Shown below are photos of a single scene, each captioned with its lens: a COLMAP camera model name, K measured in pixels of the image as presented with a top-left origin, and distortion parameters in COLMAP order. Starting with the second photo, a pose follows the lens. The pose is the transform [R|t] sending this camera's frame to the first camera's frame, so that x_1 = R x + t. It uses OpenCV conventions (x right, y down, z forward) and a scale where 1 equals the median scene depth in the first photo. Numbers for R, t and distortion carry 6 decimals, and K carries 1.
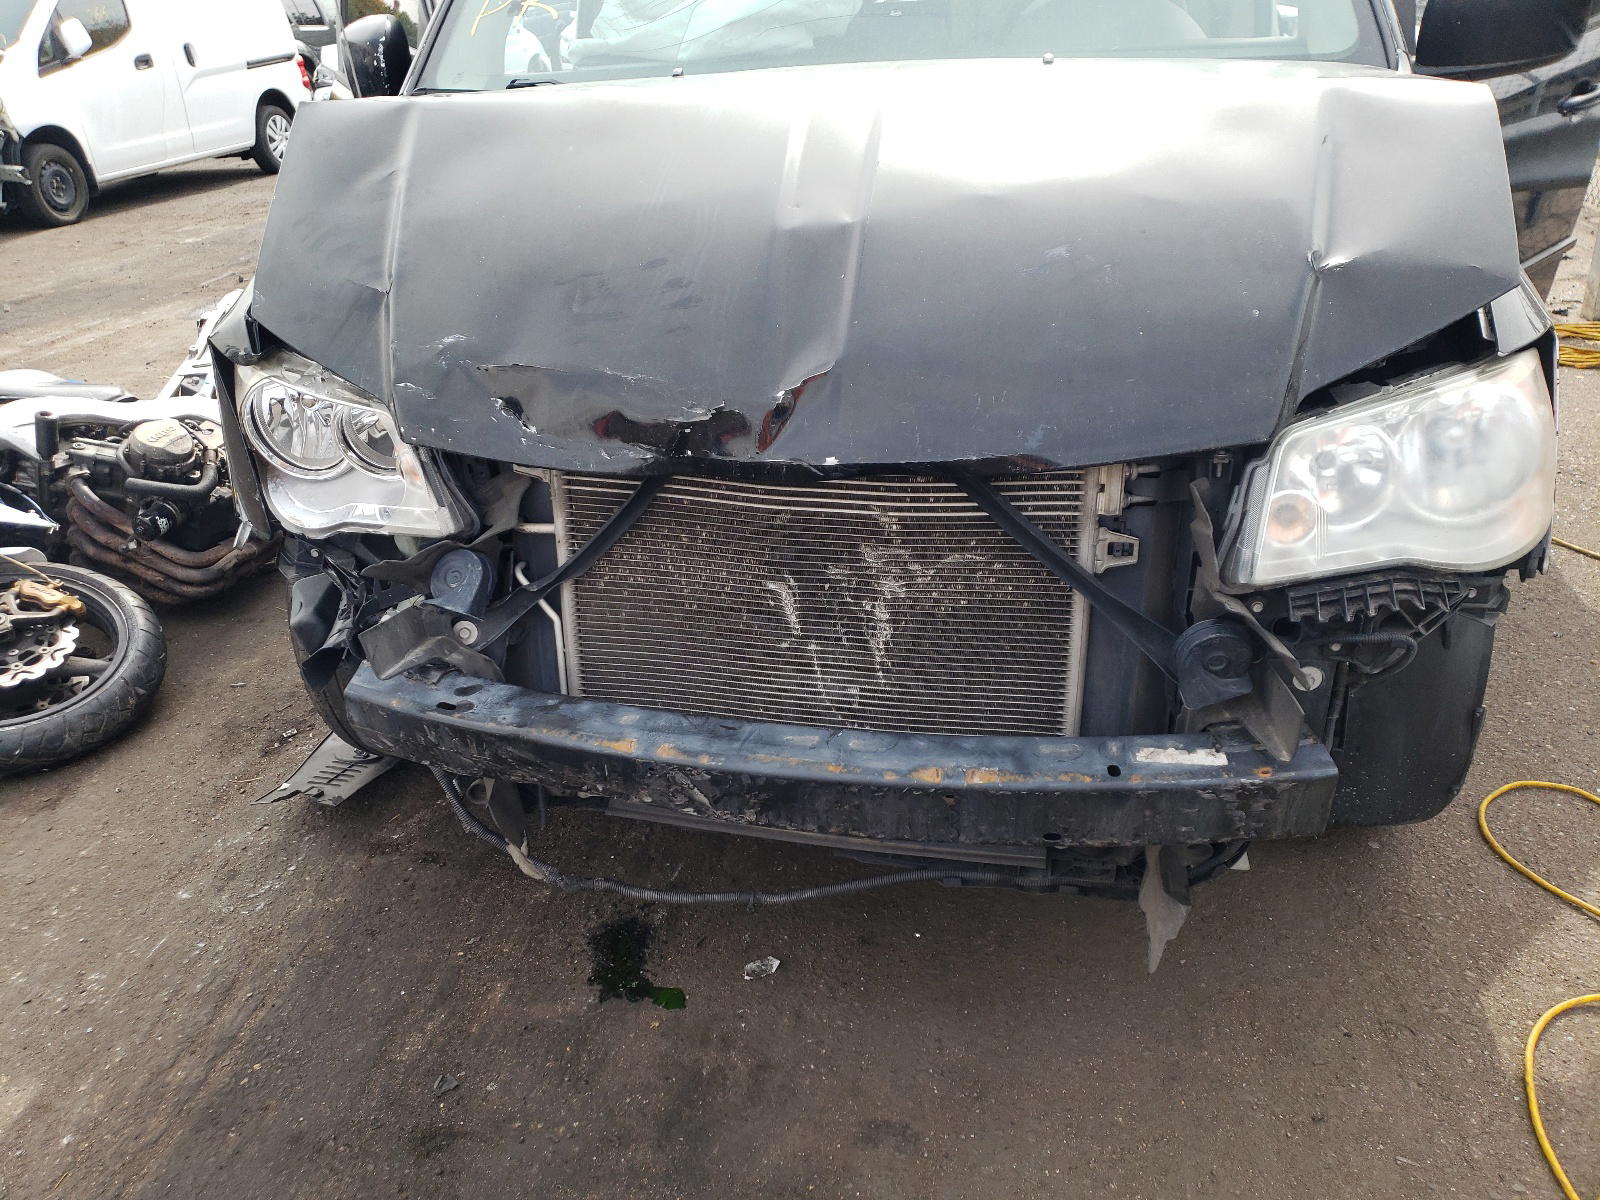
lens RADIAL K [[1249.1, 0, 800.0], [0, 1249.1, 600.0], [0, 0, 1]] dist [0.096587, -0.121121]
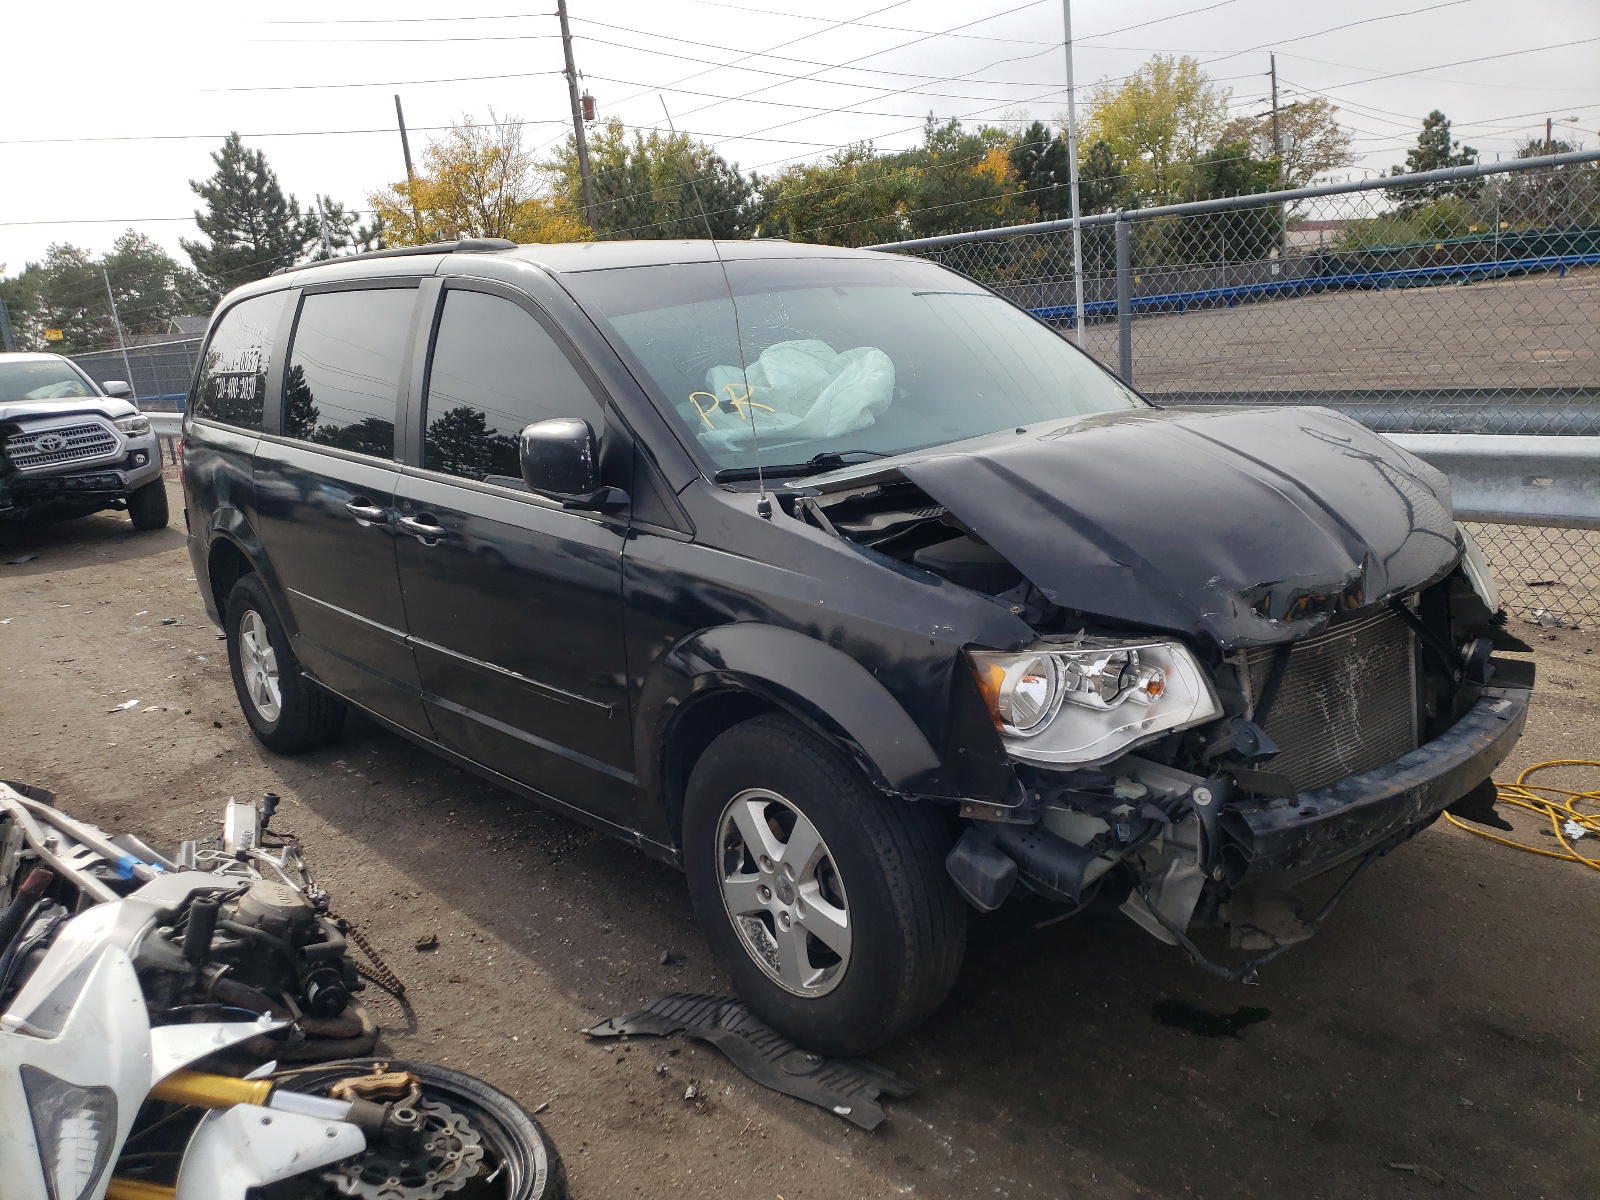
lens RADIAL K [[1249.1, 0, 800.0], [0, 1249.1, 600.0], [0, 0, 1]] dist [0.096587, -0.121121]
pose [[0.634602, -0.163712, 0.755300, -1.746624], [0.377970, 0.918197, -0.118549, -0.192932], [-0.674106, 0.360712, 0.644568, 0.364467]]
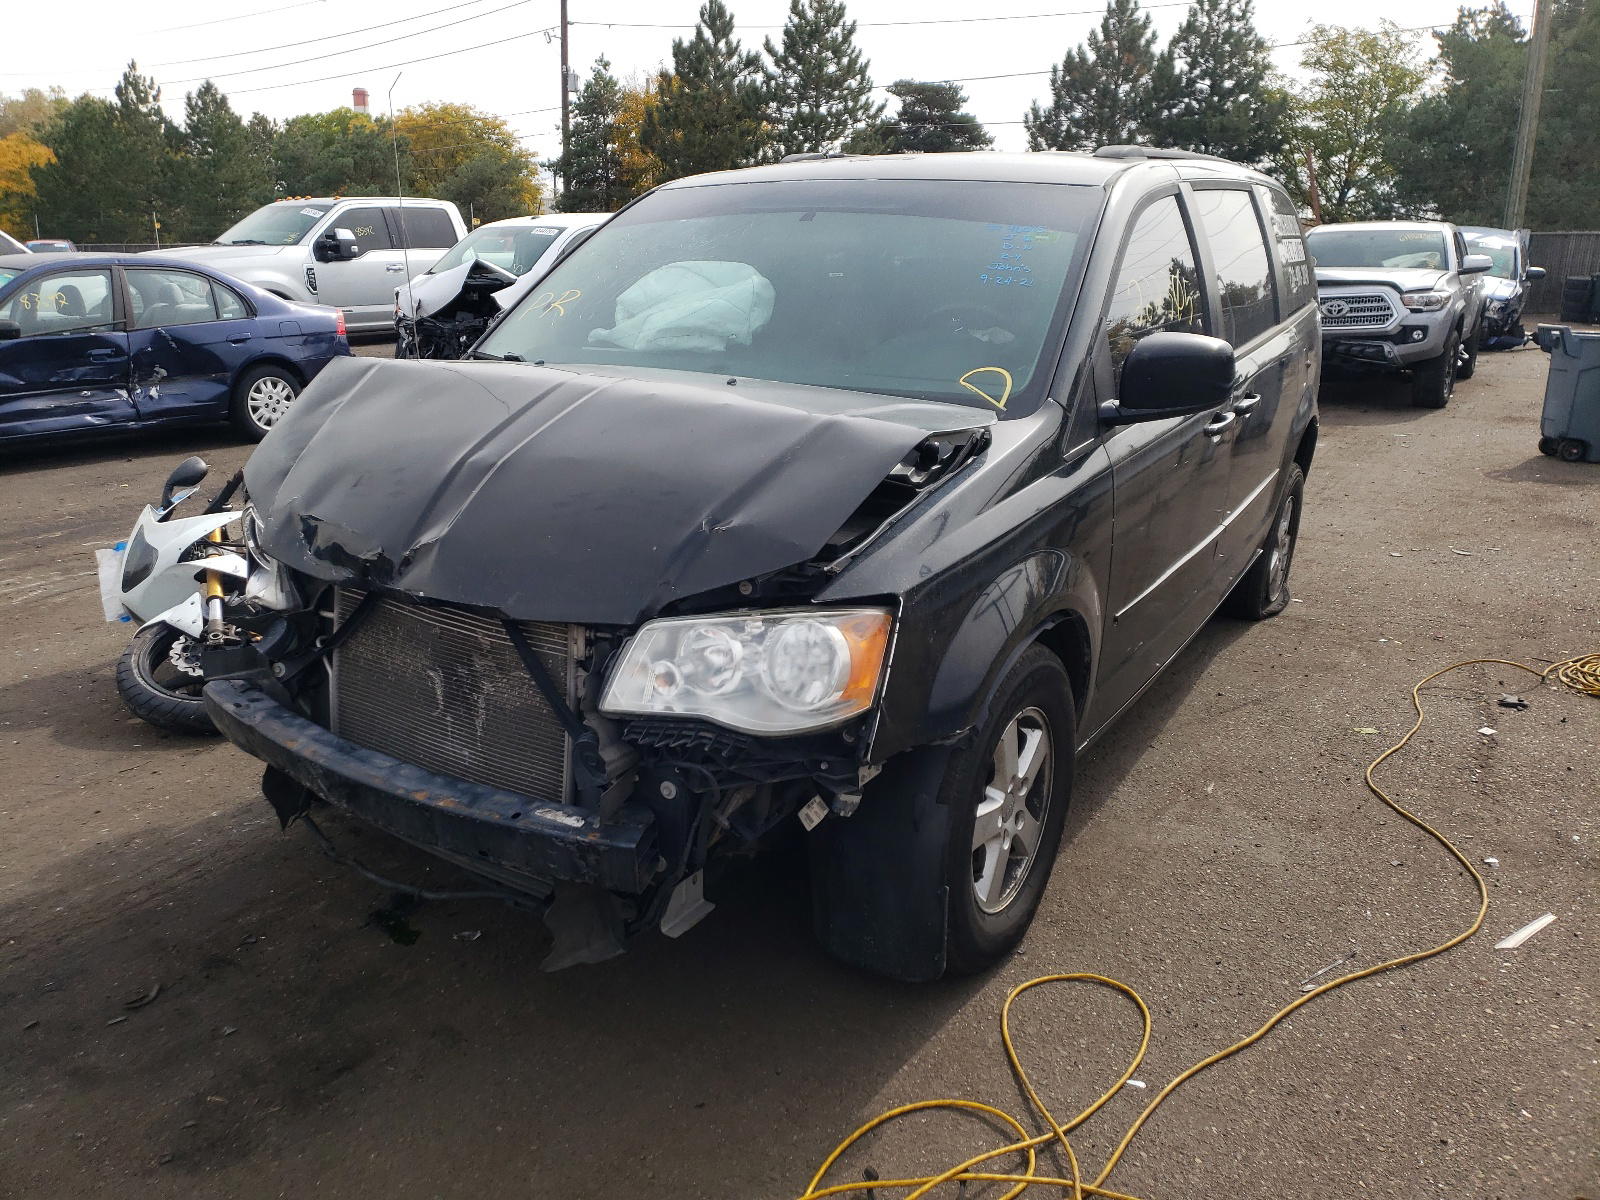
lens RADIAL K [[1249.1, 0, 800.0], [0, 1249.1, 600.0], [0, 0, 1]] dist [0.096587, -0.121121]
pose [[0.917082, 0.160297, -0.365055, 1.006410], [-0.220841, 0.966557, -0.130373, 0.003535], [0.331948, 0.200182, 0.921812, -0.337443]]
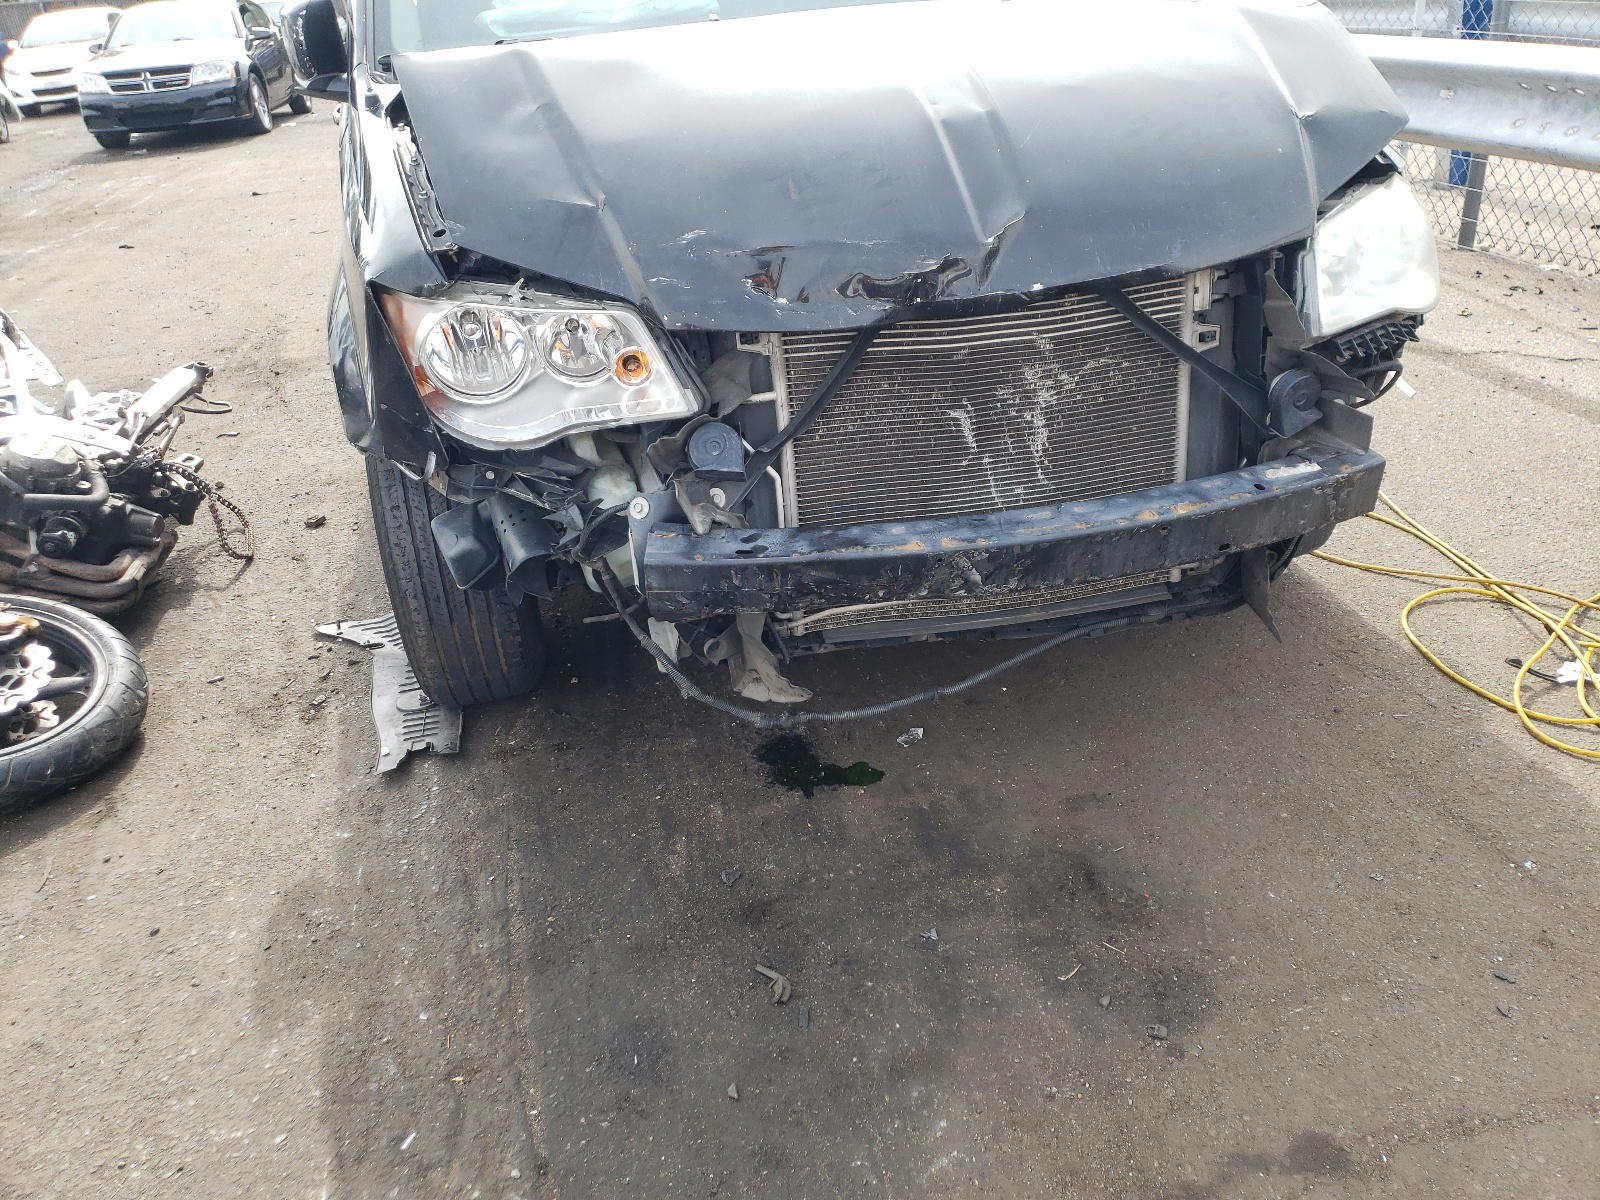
lens RADIAL K [[1267.4, 0, 800.0], [0, 1267.4, 600.0], [0, 0, 1]] dist [0.026040, -0.004846]
pose [[0.912943, -0.198201, 0.356723, -0.666768], [0.202876, 0.978893, 0.024678, 0.110702], [-0.354085, 0.049842, 0.933884, -0.099698]]
